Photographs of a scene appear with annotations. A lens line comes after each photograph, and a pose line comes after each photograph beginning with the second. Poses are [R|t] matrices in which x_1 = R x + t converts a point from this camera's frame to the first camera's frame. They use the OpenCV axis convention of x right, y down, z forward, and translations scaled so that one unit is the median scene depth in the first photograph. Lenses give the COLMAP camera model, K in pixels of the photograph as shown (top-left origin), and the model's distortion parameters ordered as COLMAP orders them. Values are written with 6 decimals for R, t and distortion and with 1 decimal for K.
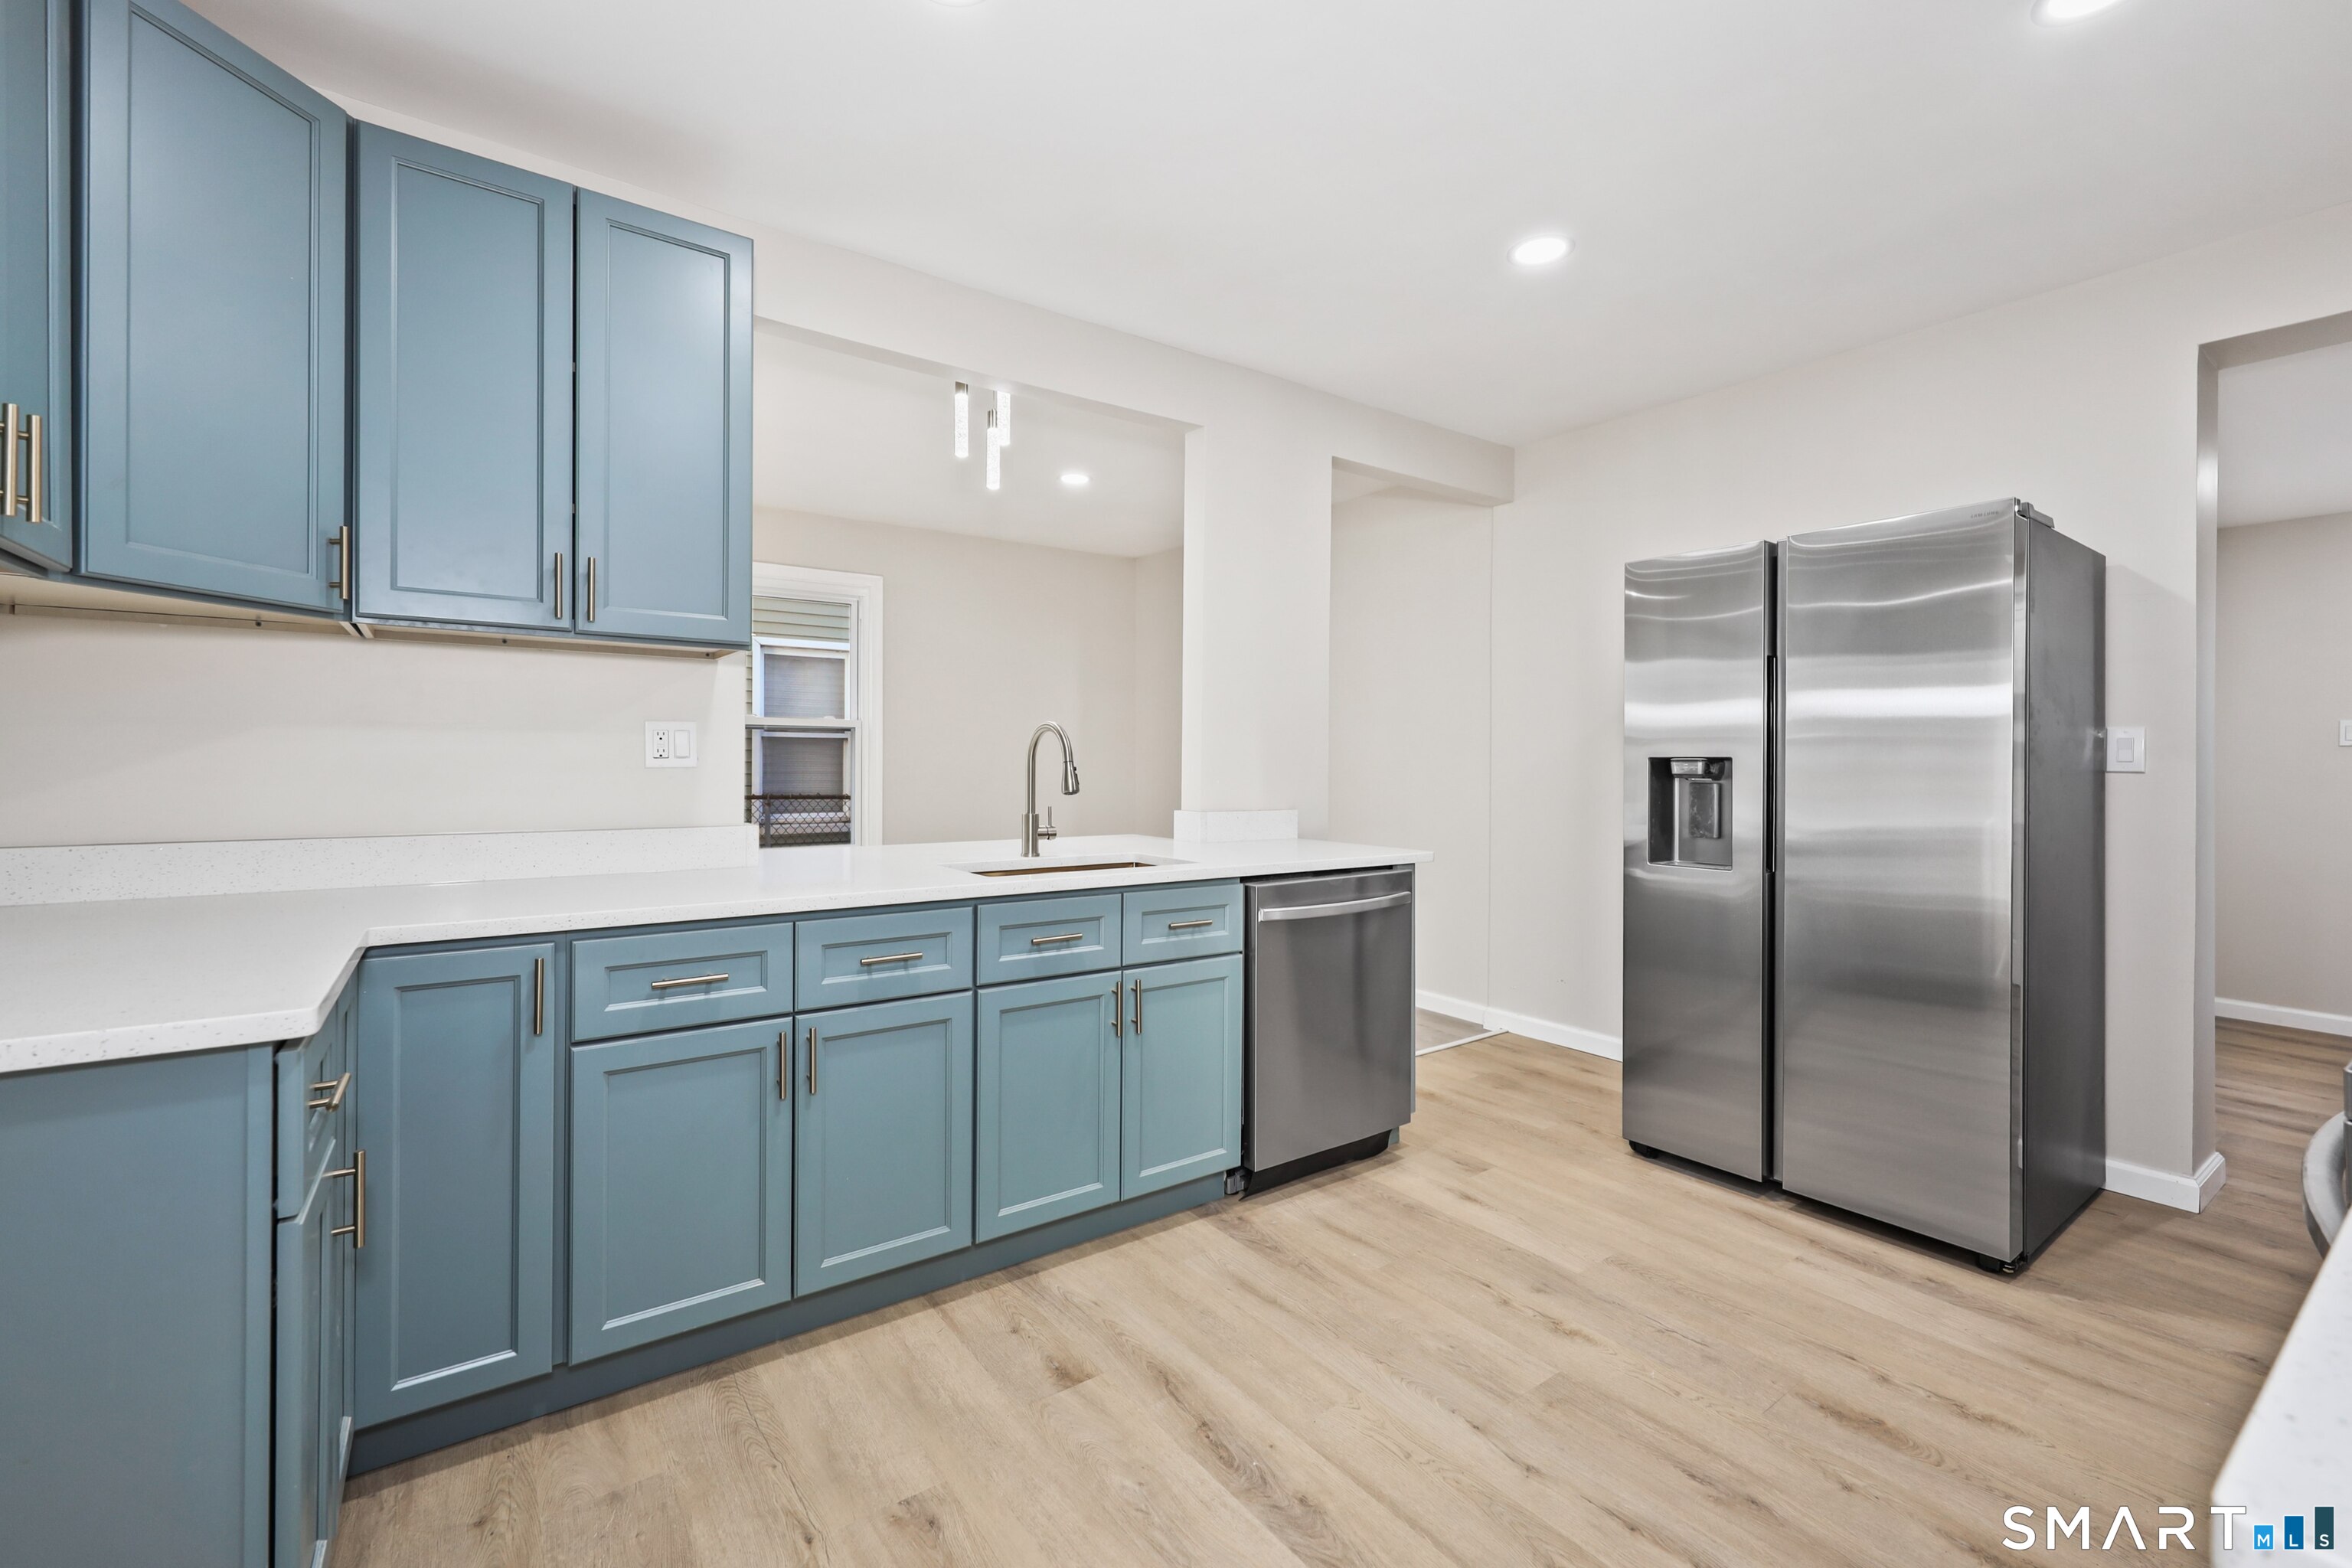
lens RADIAL K [[1003.2, 0, 1173.4], [0, 1003.2, 768.4], [0, 0, 1]] dist [-0.002805, -0.000274]
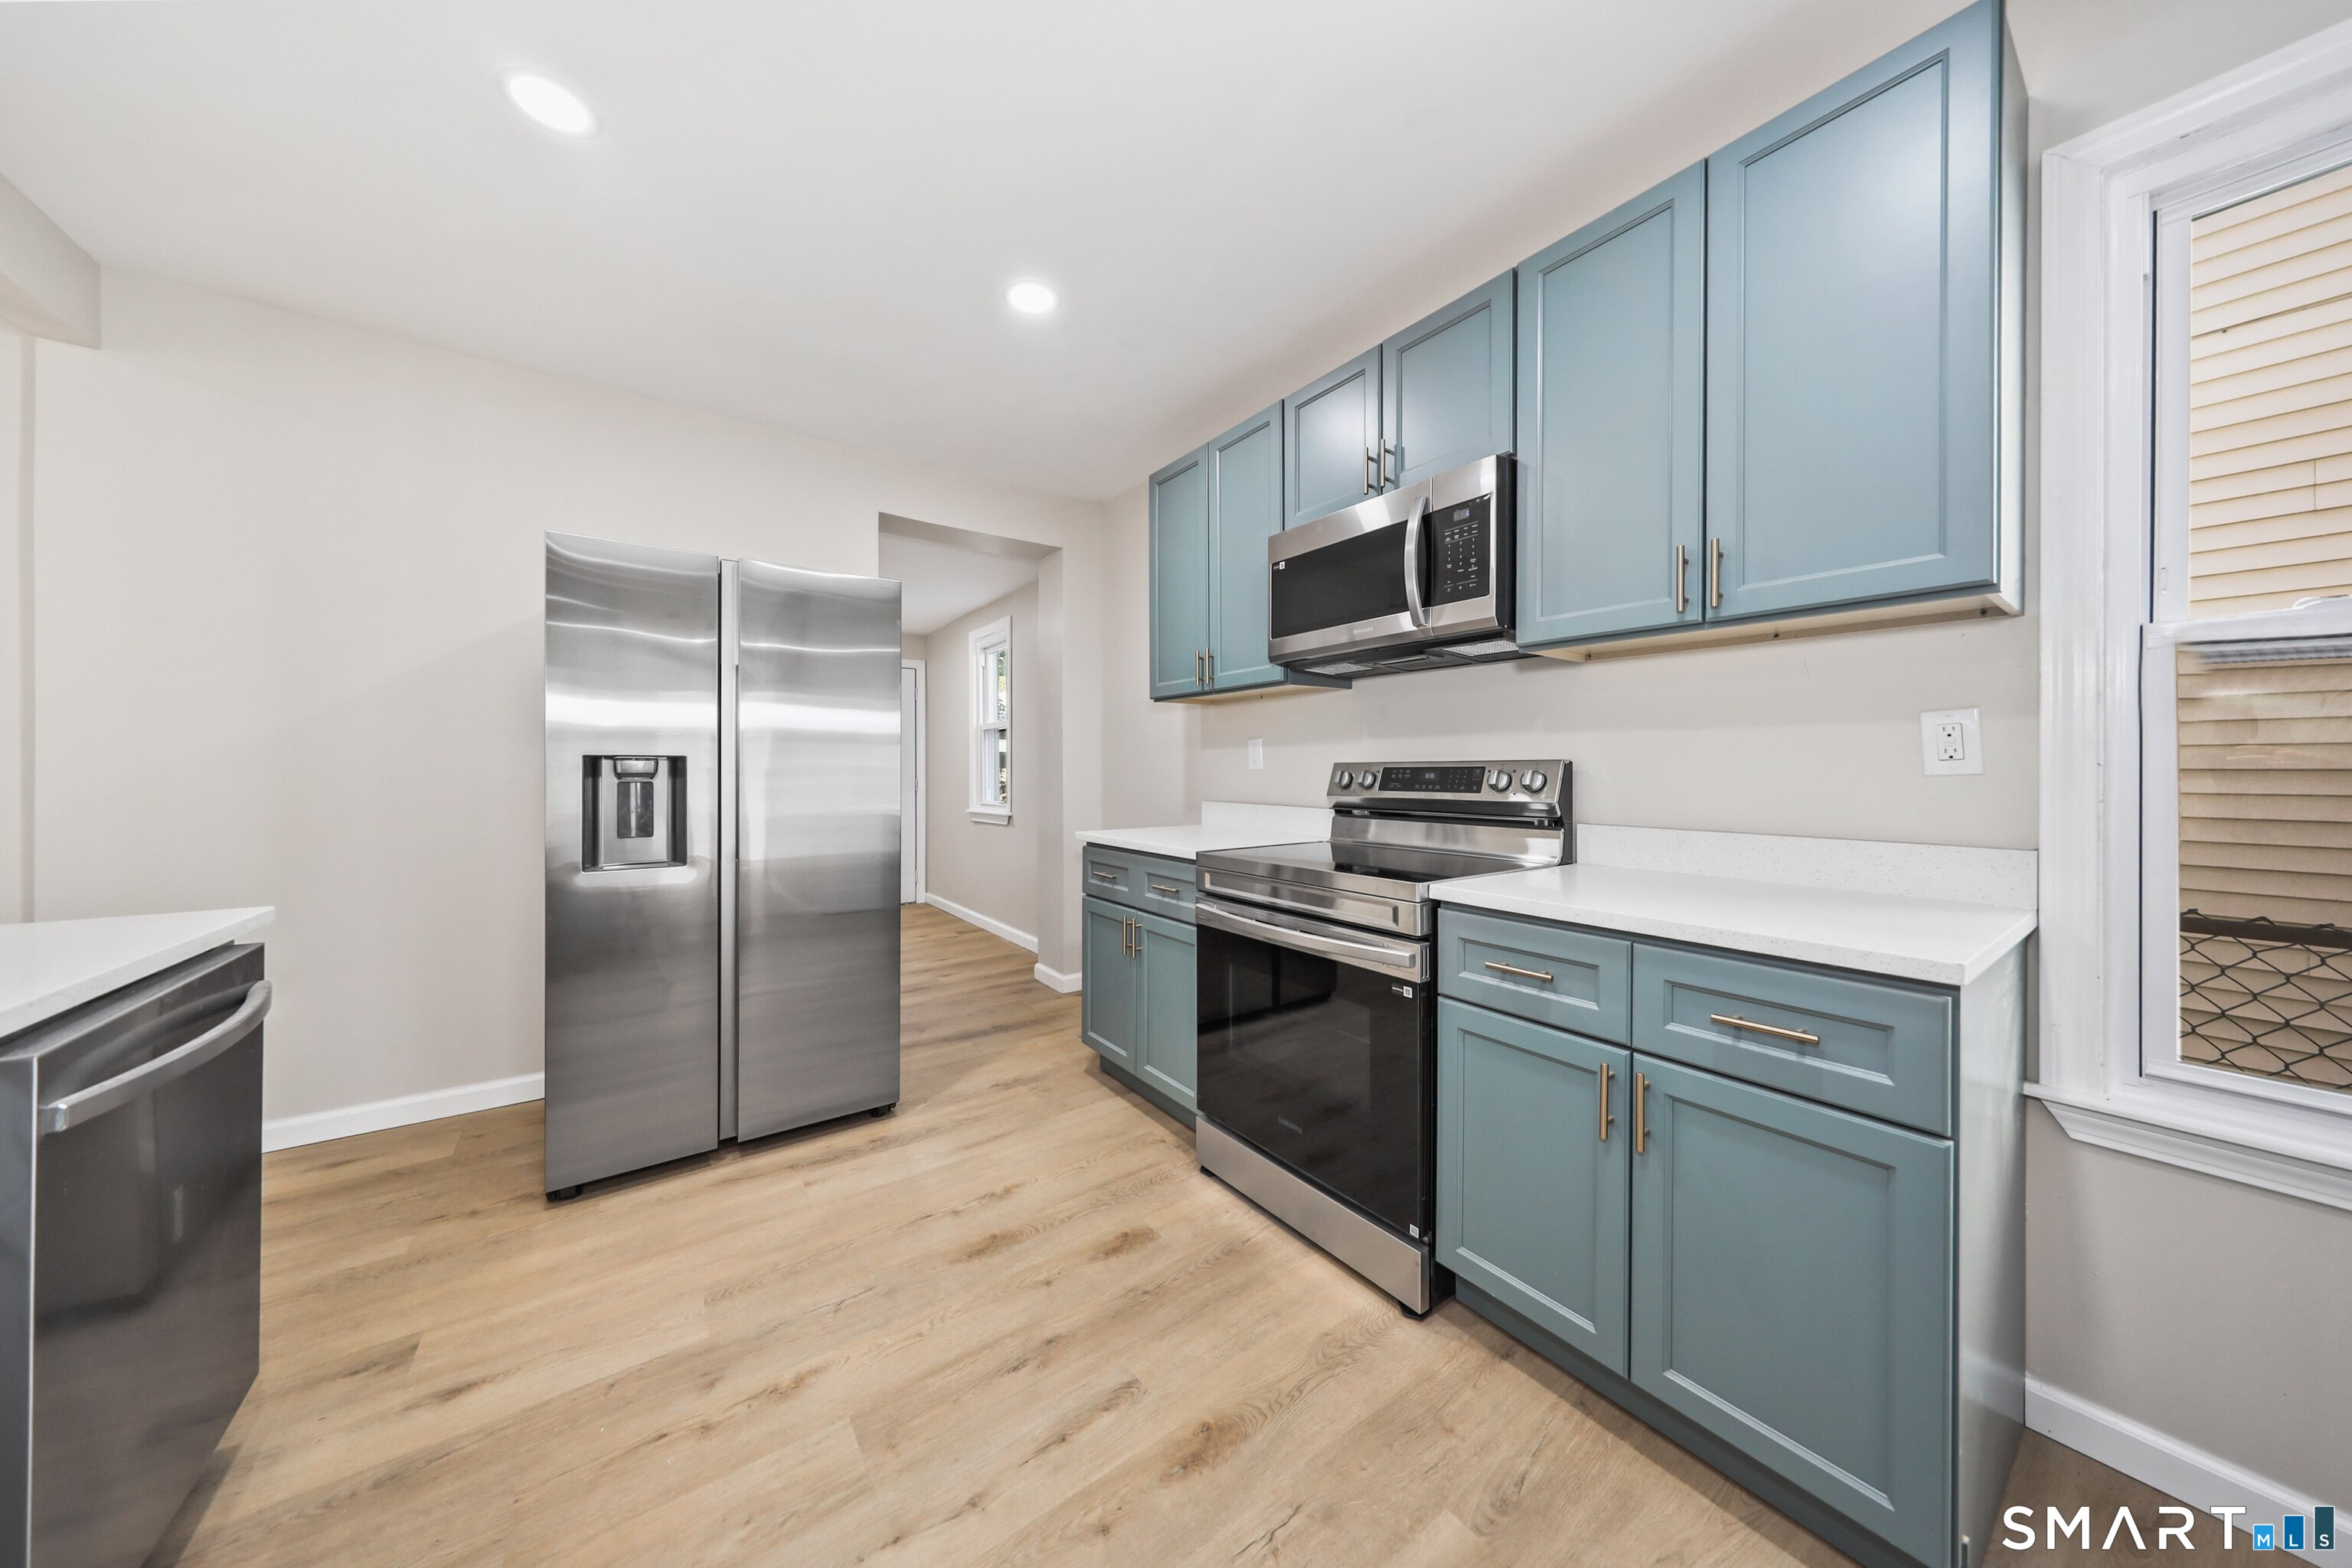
lens RADIAL K [[742.5, 0, 1164.8], [0, 742.5, 769.9], [0, 0, 1]] dist [0.001860, -0.000051]
pose [[-0.002502, -0.007590, 0.999968, -0.271143], [0.005021, 0.999958, 0.007603, -0.001999], [-0.999984, 0.005040, -0.002464, 0.636749]]
